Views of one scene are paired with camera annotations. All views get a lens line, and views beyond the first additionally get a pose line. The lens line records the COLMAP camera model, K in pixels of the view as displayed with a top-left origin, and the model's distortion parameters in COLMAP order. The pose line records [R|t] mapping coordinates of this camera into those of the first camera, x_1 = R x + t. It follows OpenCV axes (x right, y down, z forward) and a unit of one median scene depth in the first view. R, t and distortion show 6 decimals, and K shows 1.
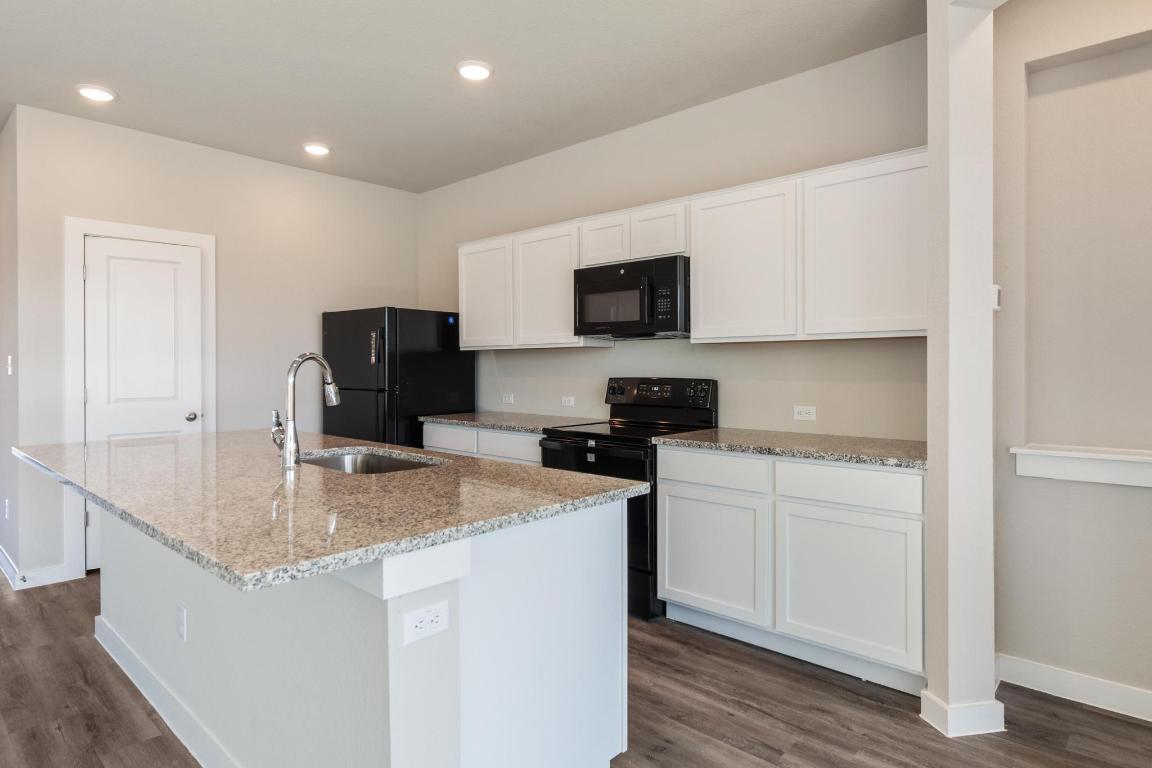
lens RADIAL K [[653.4, 0, 581.5], [0, 653.4, 366.9], [0, 0, 1]] dist [0.001887, 0.001477]
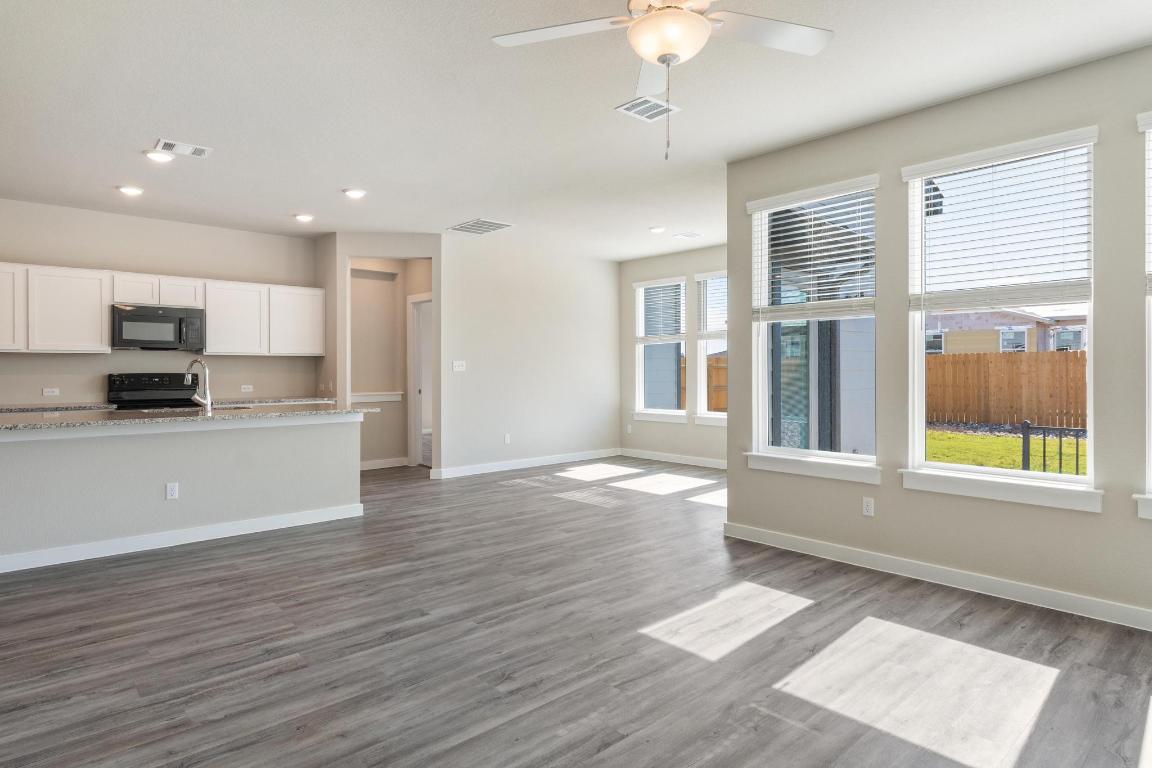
lens RADIAL K [[653.4, 0, 581.5], [0, 653.4, 366.9], [0, 0, 1]] dist [0.001887, 0.001477]
pose [[0.087046, -0.001056, 0.996204, -1.531089], [0.003953, 0.999992, 0.000714, 0.002156], [-0.996196, 0.003876, 0.087050, -0.255984]]
